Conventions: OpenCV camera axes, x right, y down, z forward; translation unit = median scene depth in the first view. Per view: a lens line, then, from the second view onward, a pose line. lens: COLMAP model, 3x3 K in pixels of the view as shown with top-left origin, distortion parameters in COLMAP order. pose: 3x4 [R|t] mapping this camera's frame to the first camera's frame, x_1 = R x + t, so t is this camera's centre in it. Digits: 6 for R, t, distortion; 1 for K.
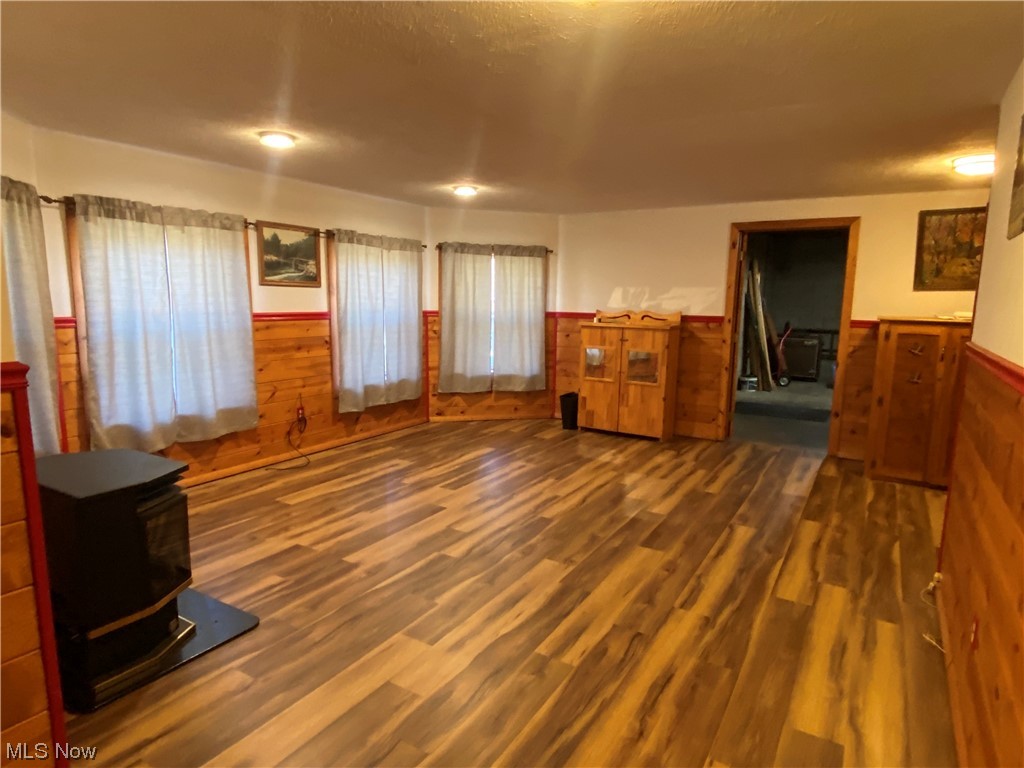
lens RADIAL K [[608.2, 0, 514.9], [0, 608.2, 384.5], [0, 0, 1]] dist [0.100398, -0.001110]
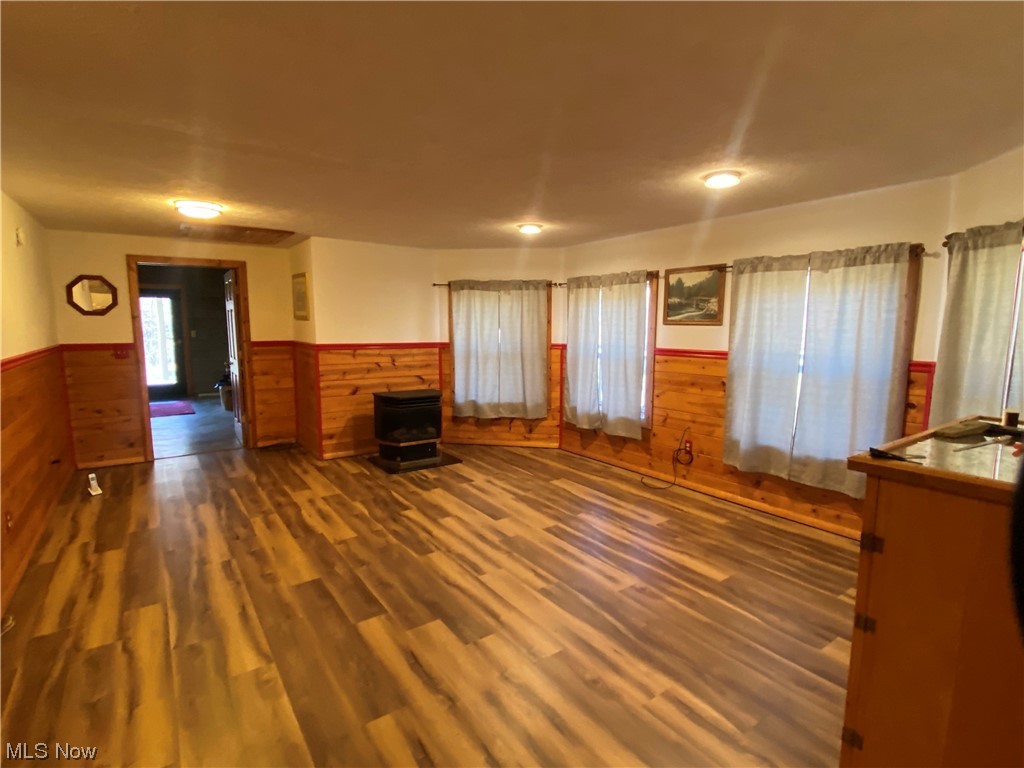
lens RADIAL K [[504.7, 0, 513.5], [0, 504.7, 392.5], [0, 0, 1]] dist [0.023076, -0.000275]
pose [[-0.395045, 0.111420, -0.911880, 0.640173], [-0.145744, 0.972445, 0.181960, -0.183518], [0.907027, 0.204783, -0.367920, 1.224602]]
